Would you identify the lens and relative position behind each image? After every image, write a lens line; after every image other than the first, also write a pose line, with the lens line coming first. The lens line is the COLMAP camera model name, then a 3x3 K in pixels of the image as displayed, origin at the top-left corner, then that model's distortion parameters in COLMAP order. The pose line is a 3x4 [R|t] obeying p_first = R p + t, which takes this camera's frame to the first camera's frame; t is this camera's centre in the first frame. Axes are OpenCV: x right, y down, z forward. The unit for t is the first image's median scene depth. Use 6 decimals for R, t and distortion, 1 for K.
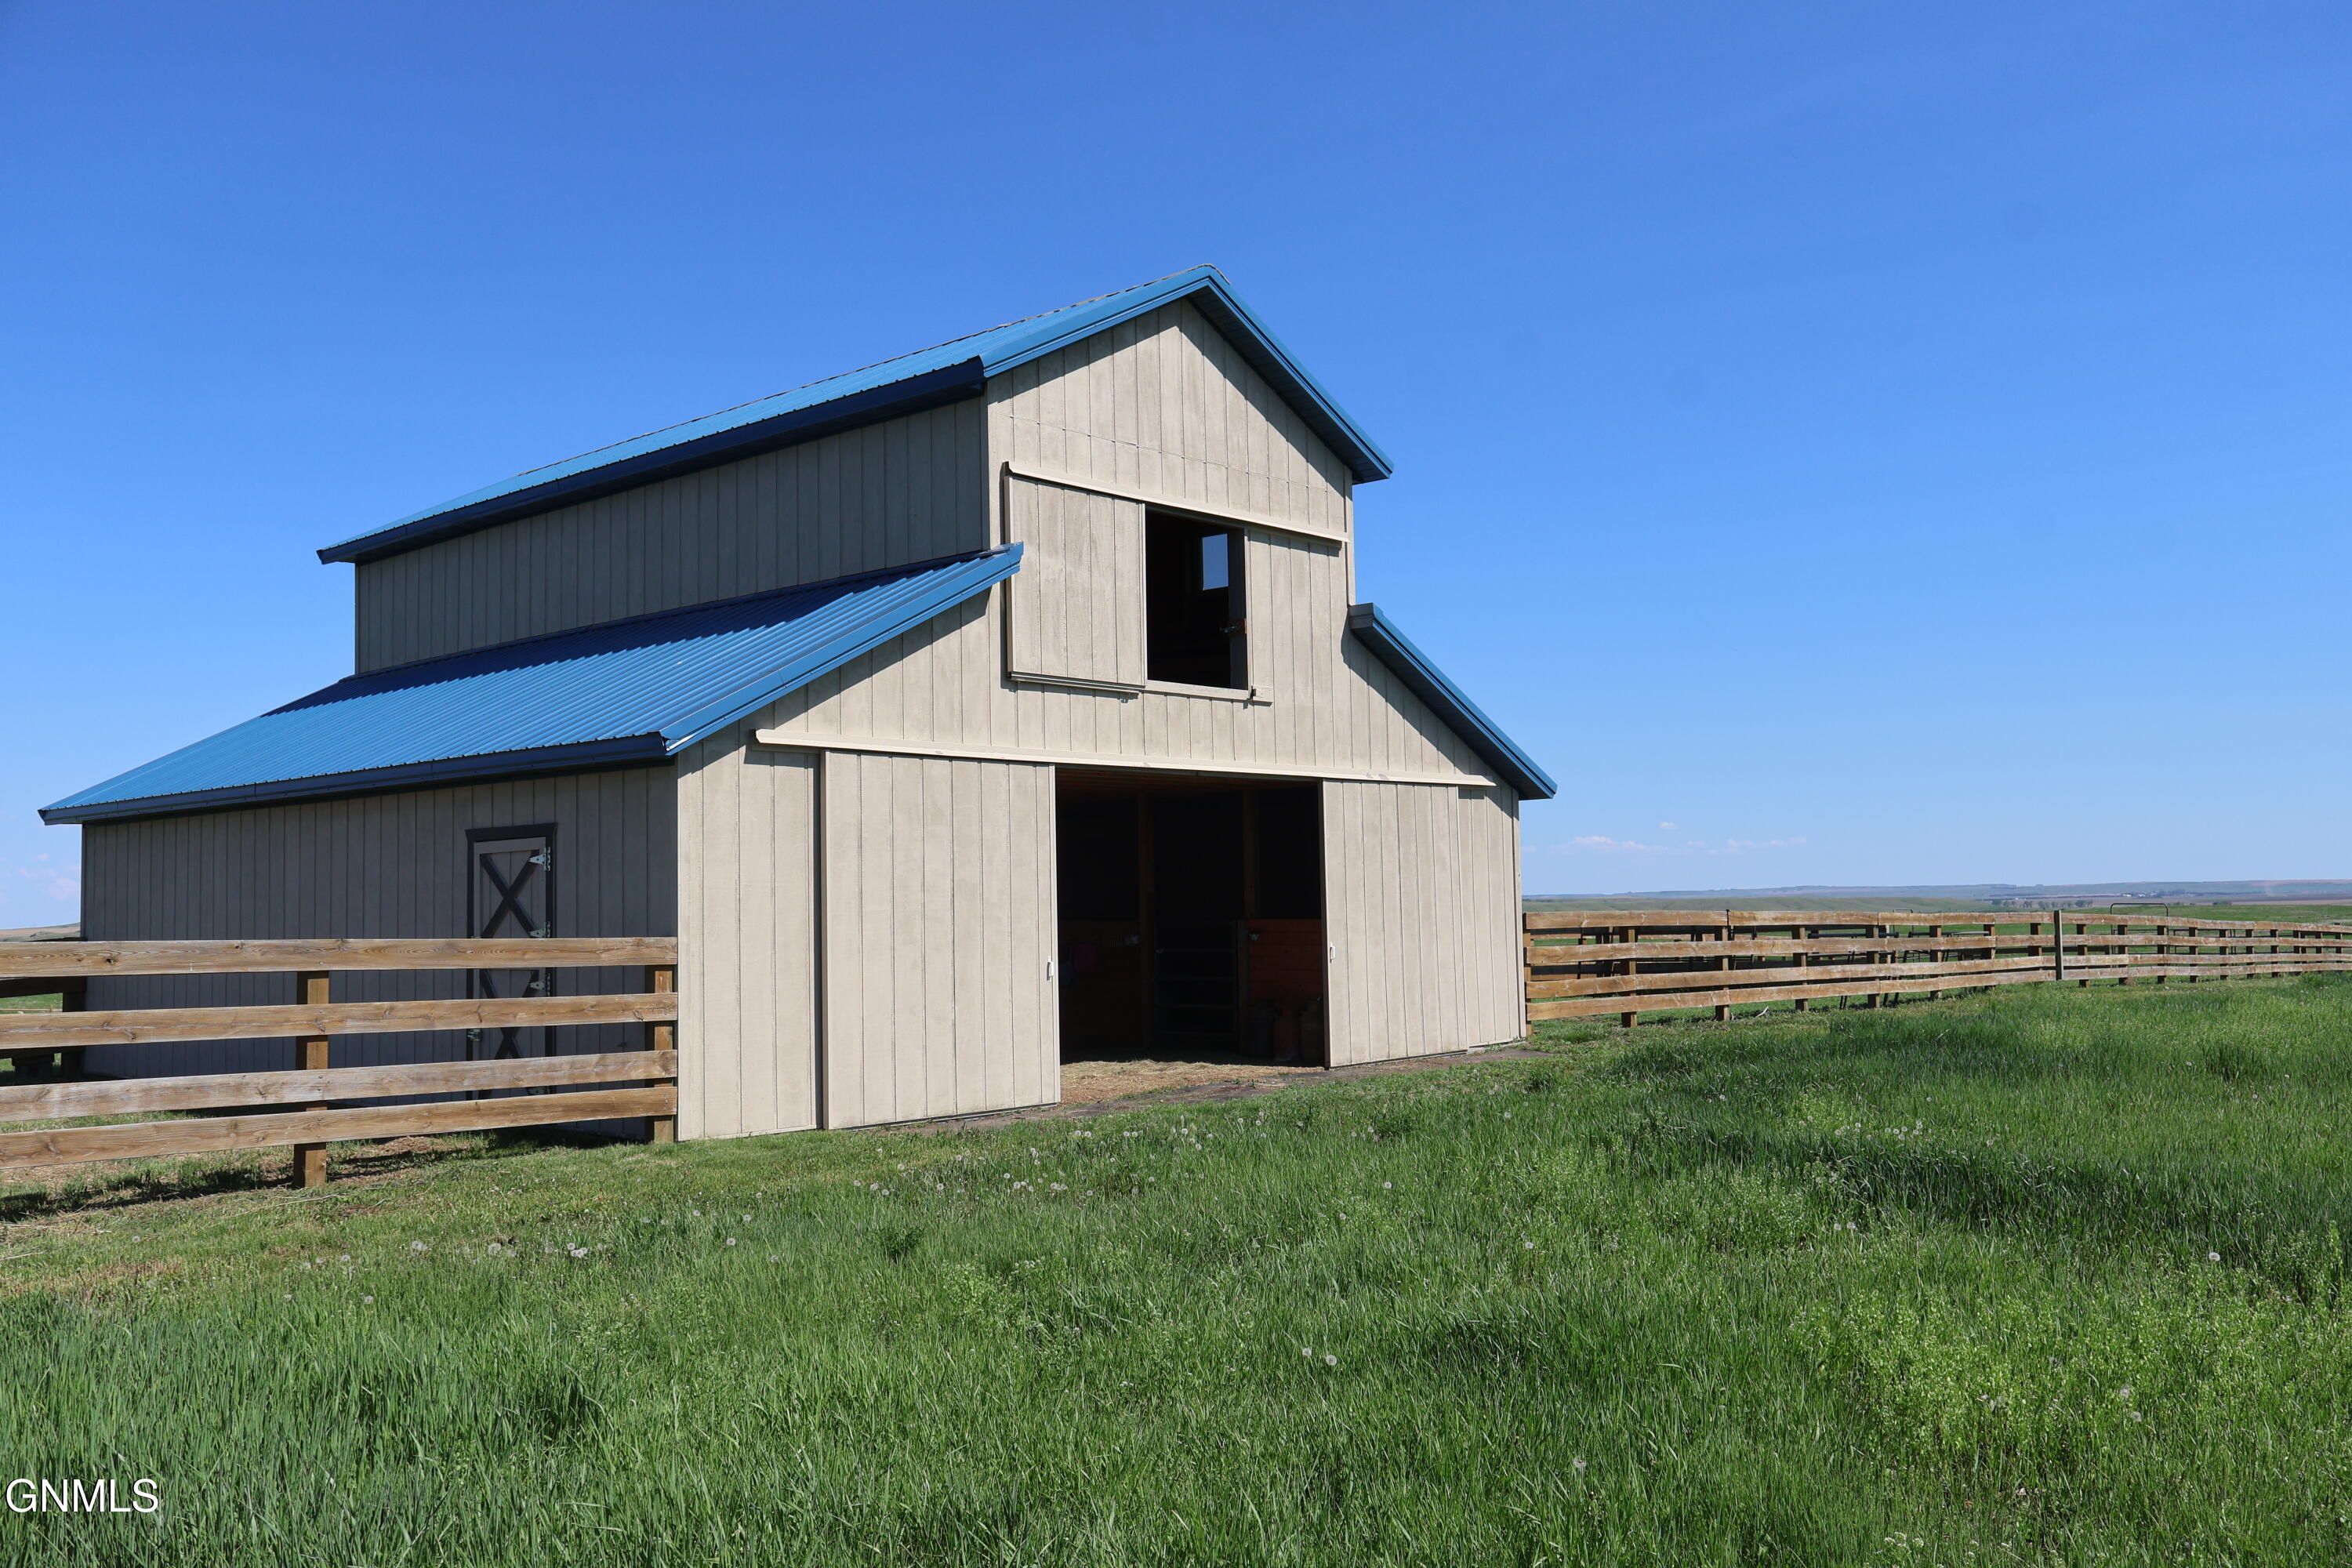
lens RADIAL K [[1979.8, 0, 1172.8], [0, 1979.8, 778.5], [0, 0, 1]] dist [-0.060595, -0.000575]
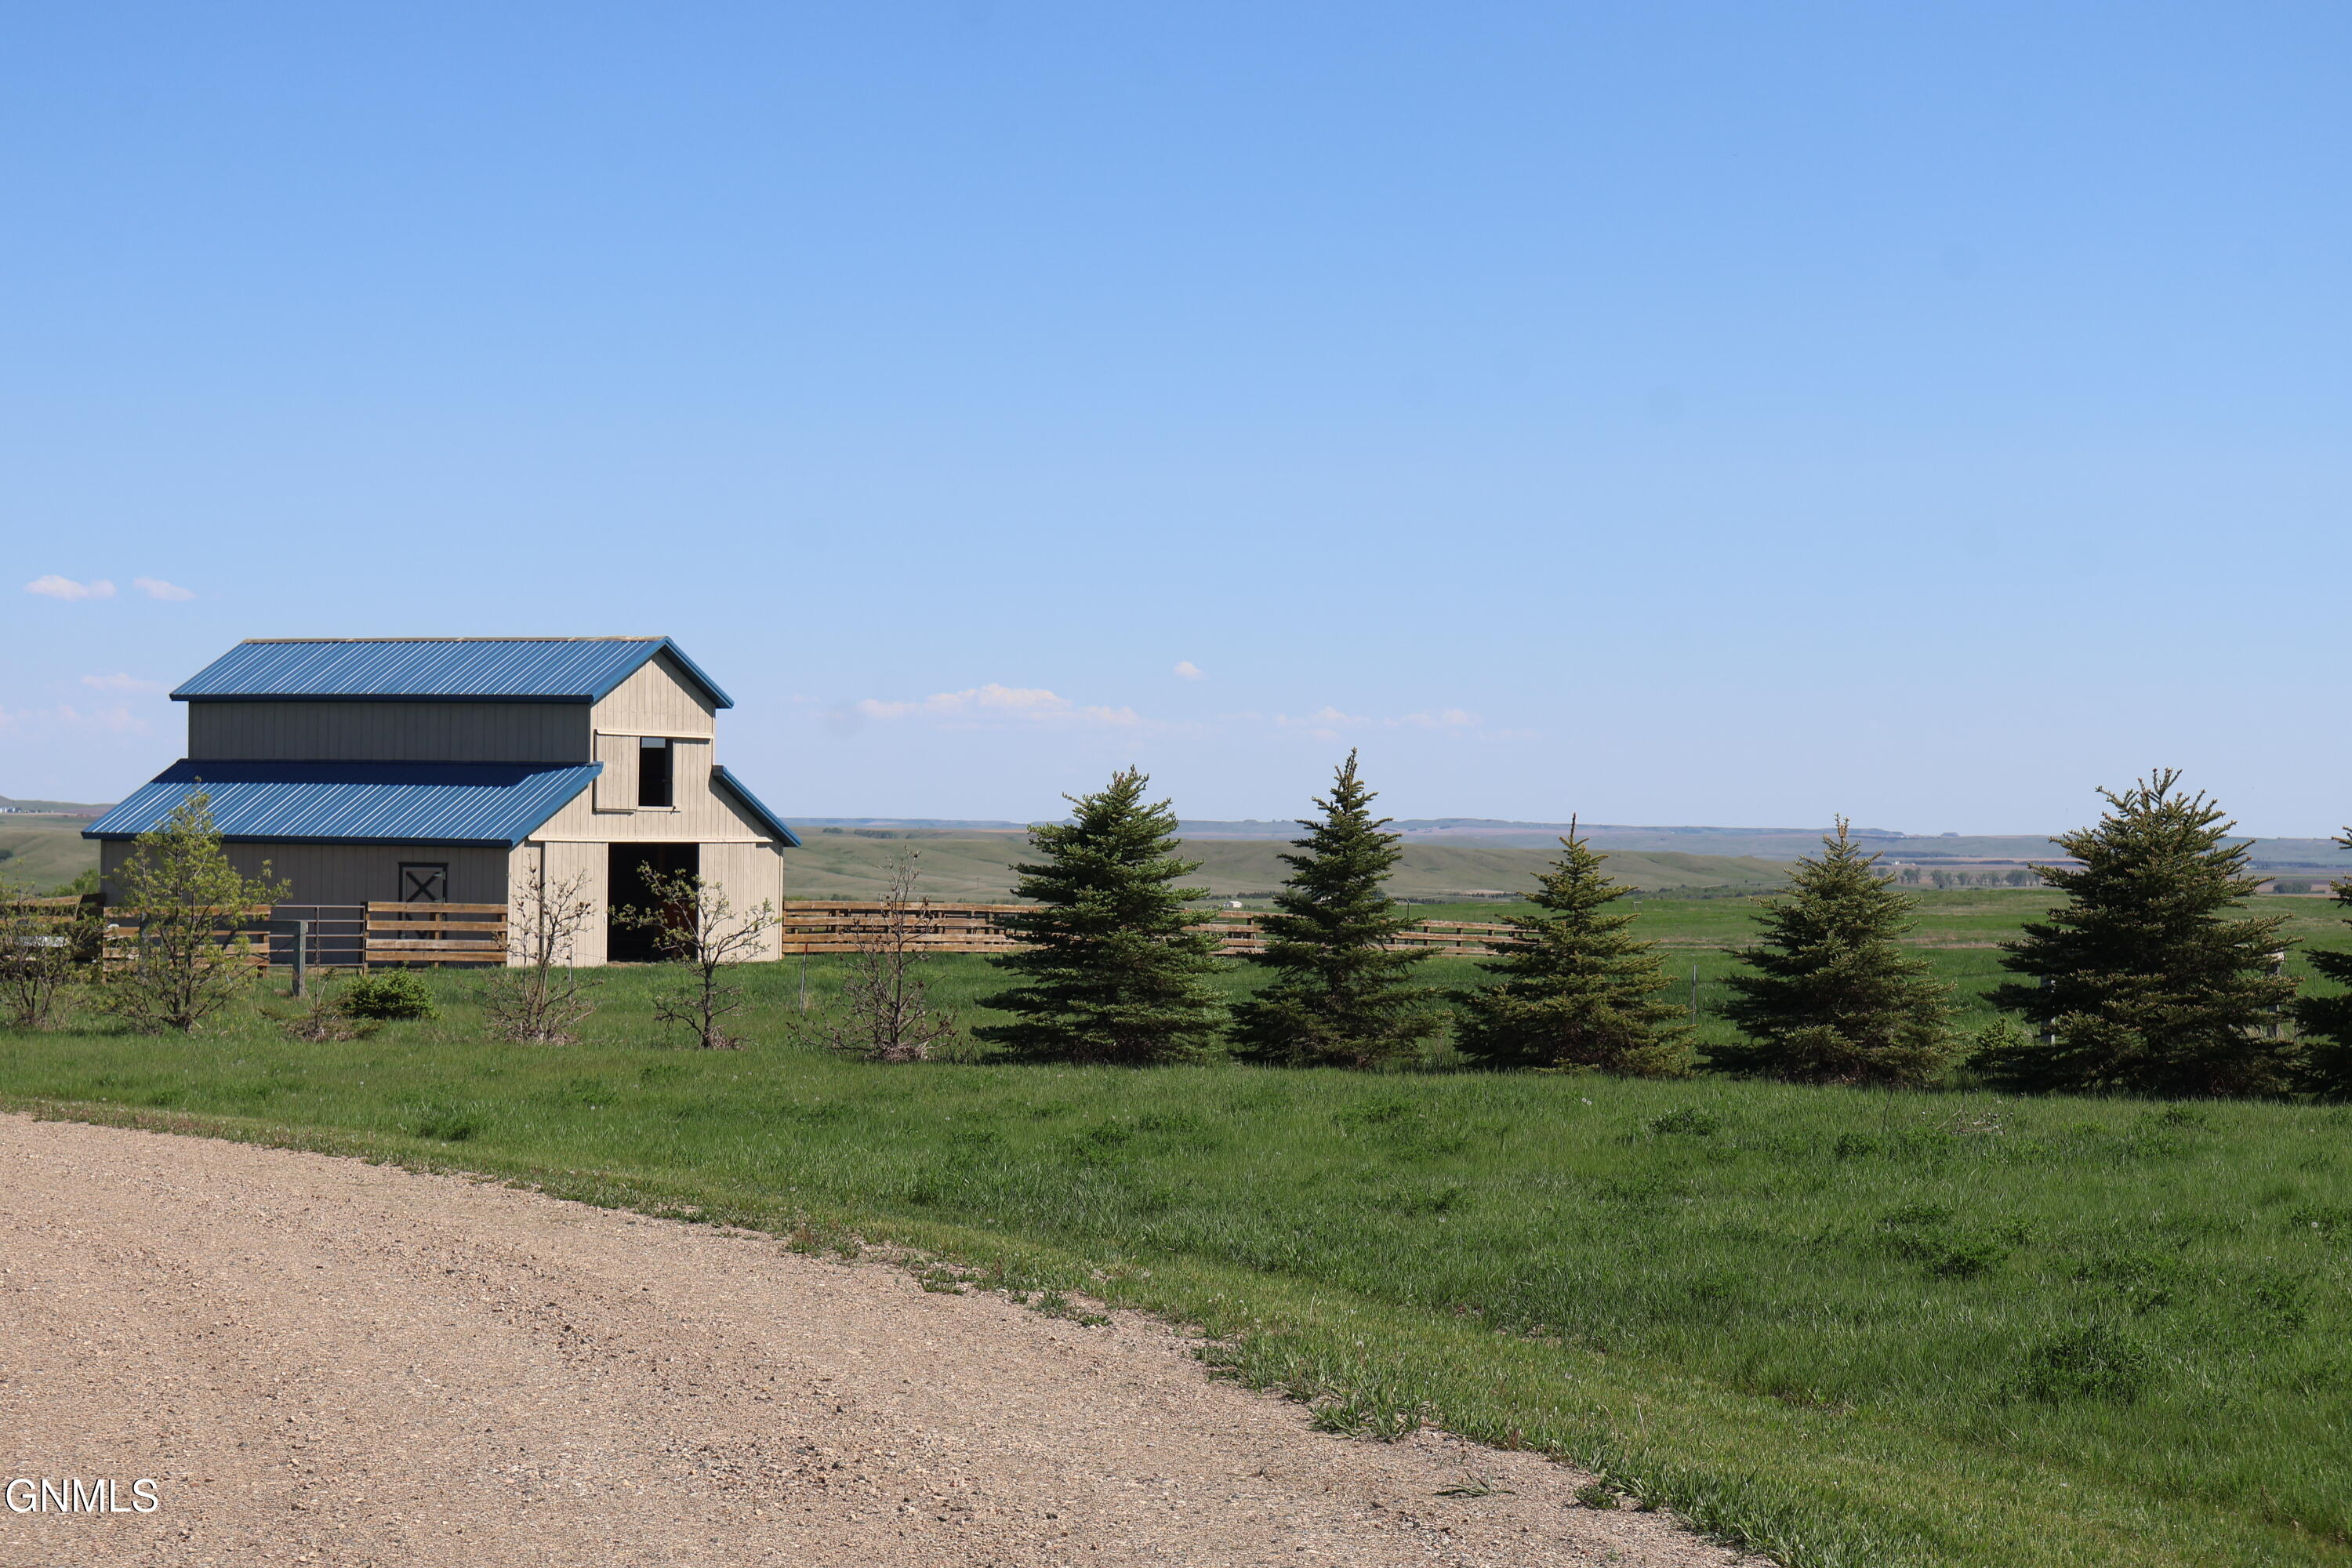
lens RADIAL K [[4840.9, 0, 1175.6], [0, 4840.9, 782.2], [0, 0, 1]] dist [0.297721, 0.000000]
pose [[0.969330, 0.039437, 0.242579, -0.913367], [-0.053091, 0.997337, 0.050008, -0.457265], [-0.239960, -0.061353, 0.968842, -5.541738]]
